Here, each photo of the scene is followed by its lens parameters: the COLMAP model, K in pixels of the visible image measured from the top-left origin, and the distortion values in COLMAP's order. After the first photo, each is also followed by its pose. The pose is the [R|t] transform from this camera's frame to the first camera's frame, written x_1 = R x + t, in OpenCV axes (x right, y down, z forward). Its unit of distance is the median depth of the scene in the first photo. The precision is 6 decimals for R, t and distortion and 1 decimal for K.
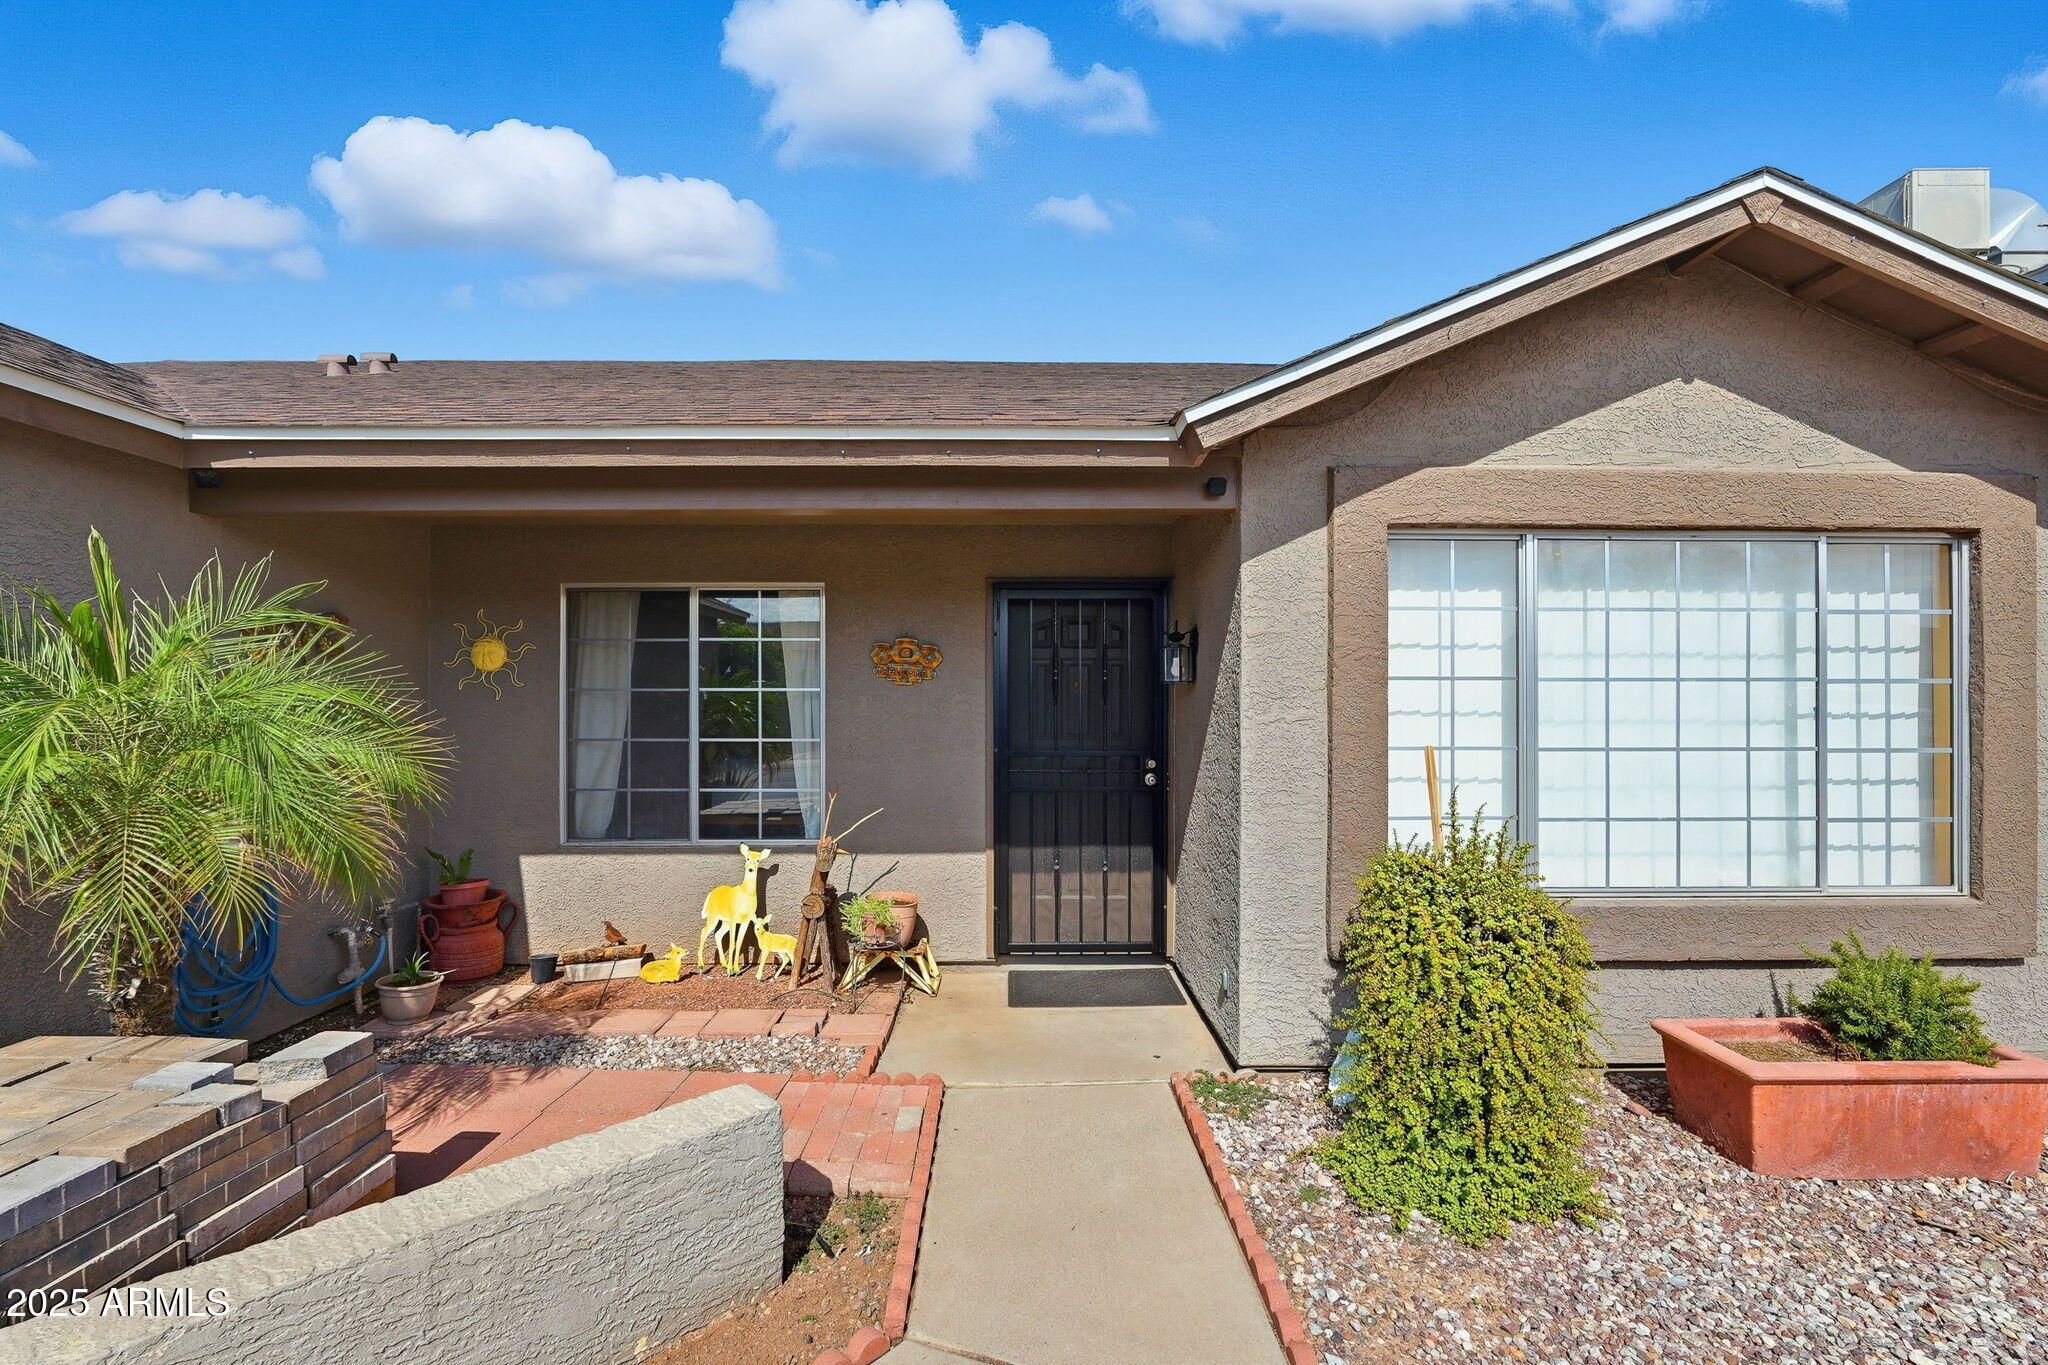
lens RADIAL K [[908.8, 0, 1024.0], [0, 908.8, 682.5], [0, 0, 1]] dist [-0.013418, 0.008693]
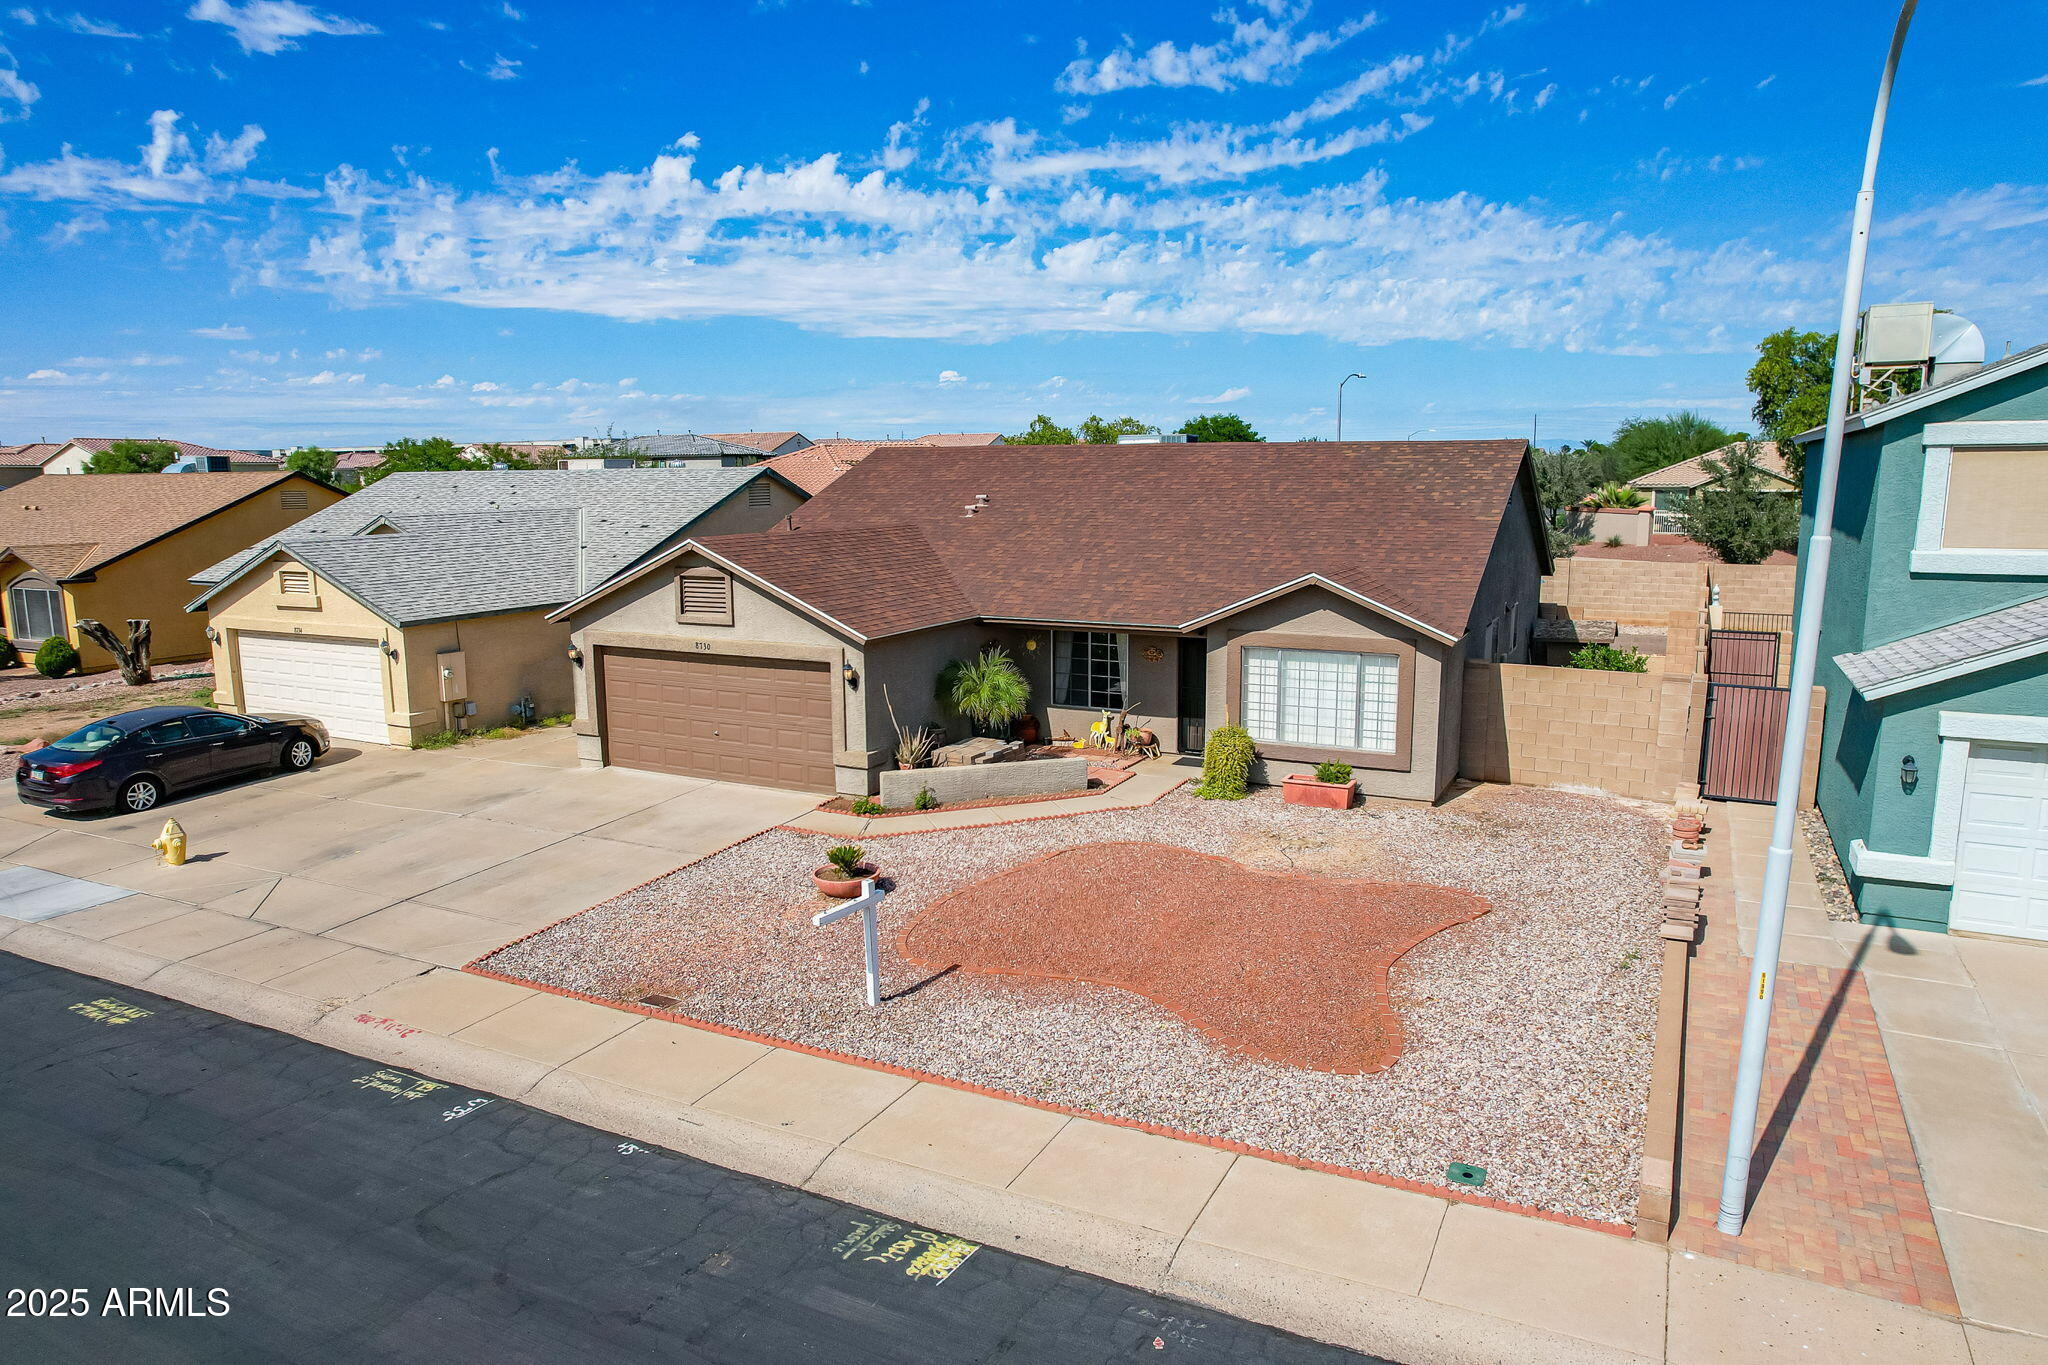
lens RADIAL K [[1283.1, 0, 1024.0], [0, 1283.1, 682.5], [0, 0, 1]] dist [-0.058240, 0.048235]
pose [[0.884874, 0.068375, -0.460786, 1.632960], [0.017799, 0.983484, 0.180118, -0.790471], [0.465491, -0.167583, 0.869042, -3.264680]]
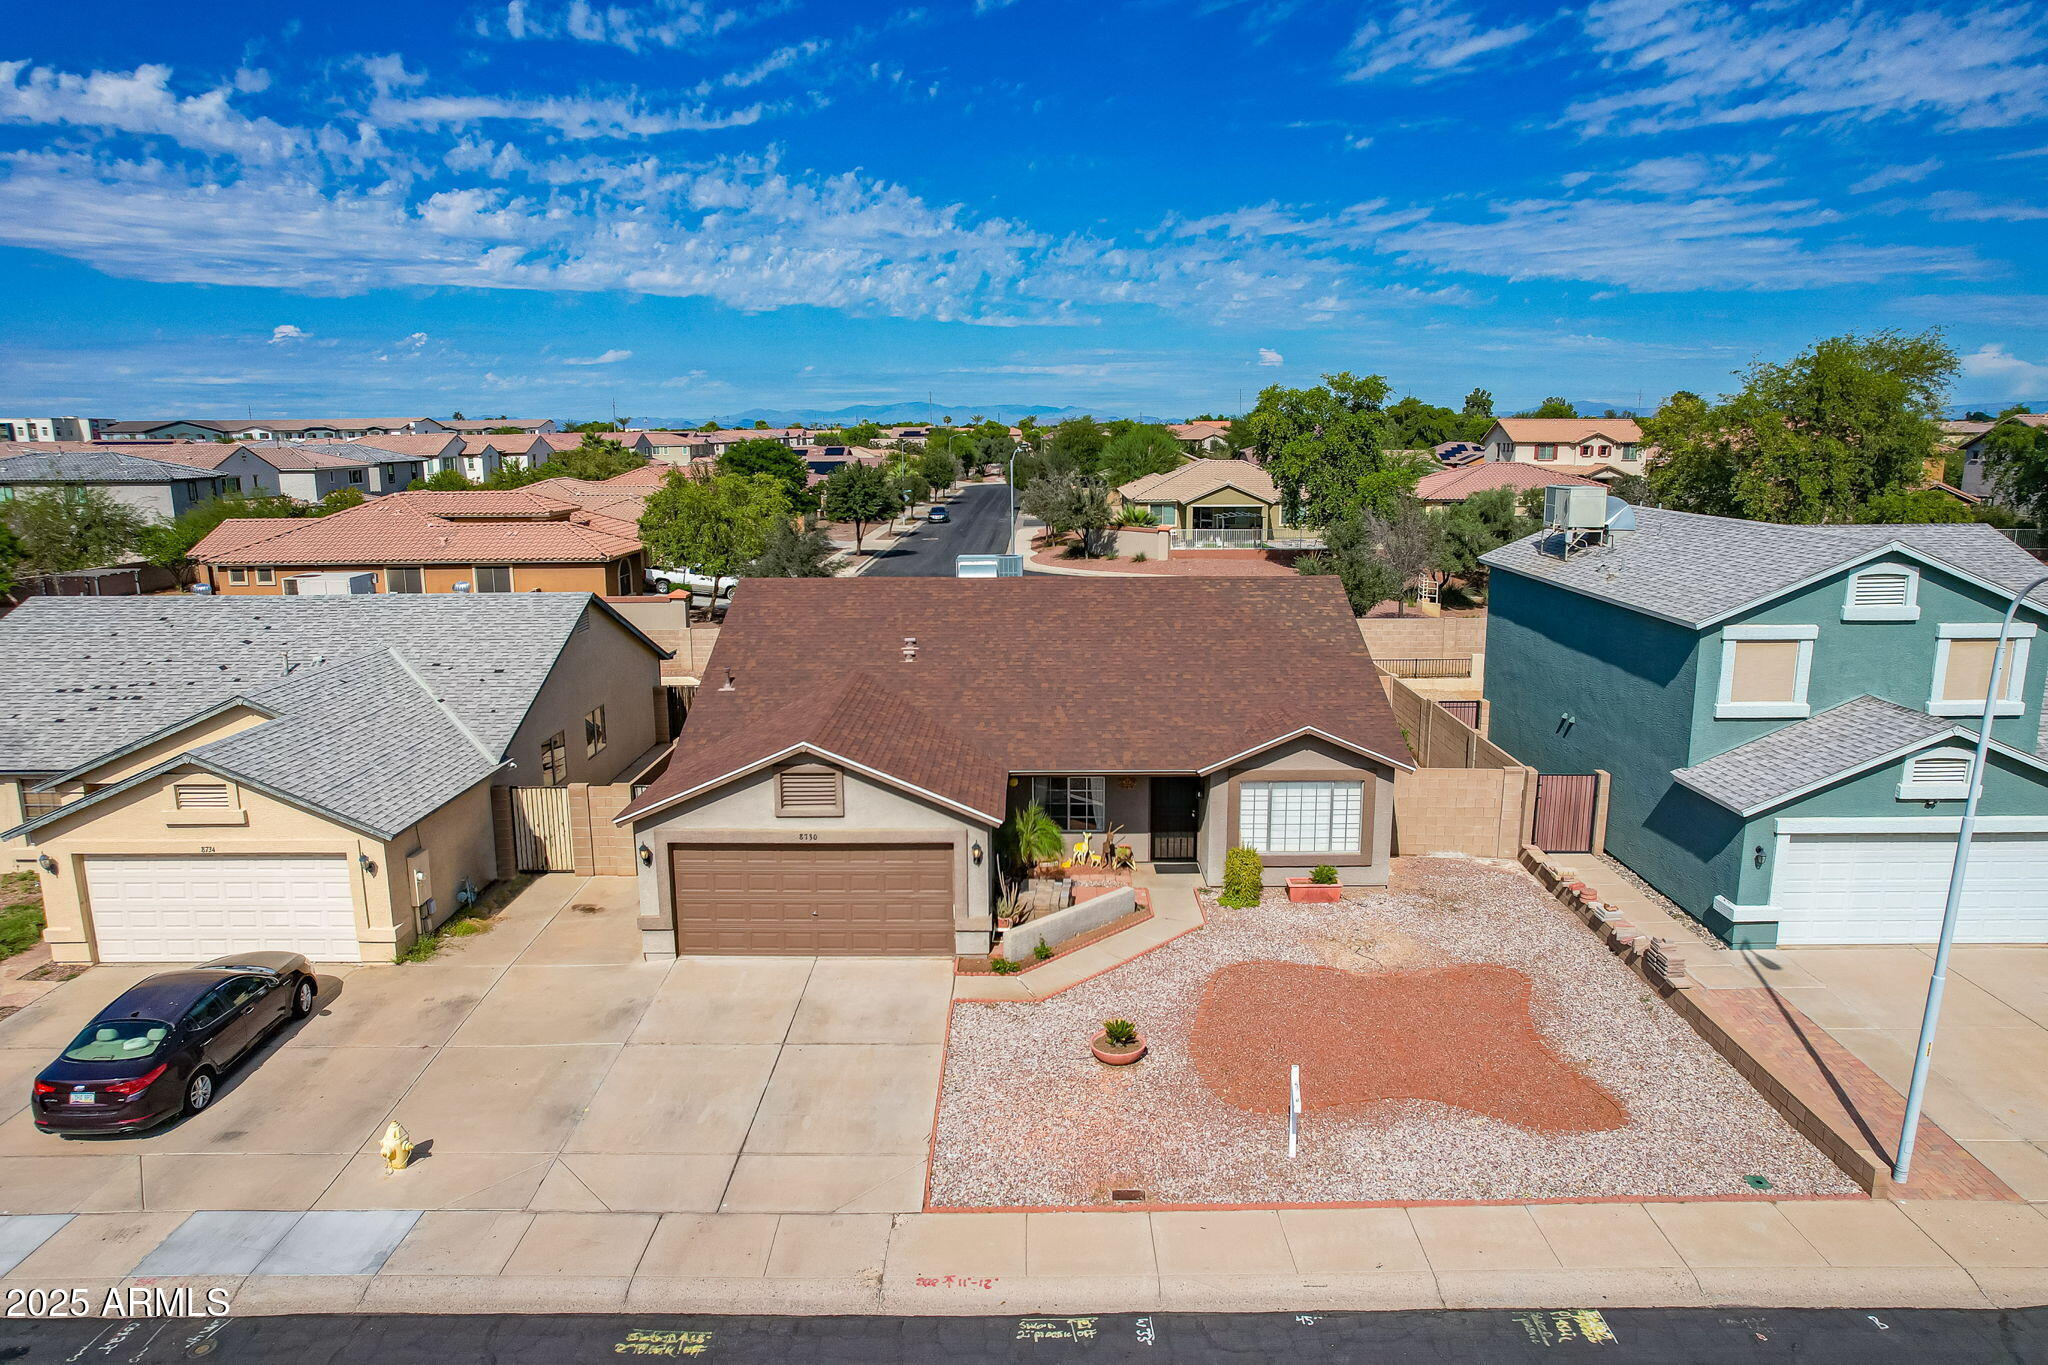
lens RADIAL K [[1296.8, 0, 1033.3], [0, 1296.8, 681.6], [0, 0, 1]] dist [-0.035140, 0.003082]
pose [[0.999843, -0.000131, -0.017711, -0.452890], [0.003870, 0.977425, 0.211246, -1.666525], [0.017284, -0.211281, 0.977273, -4.383927]]
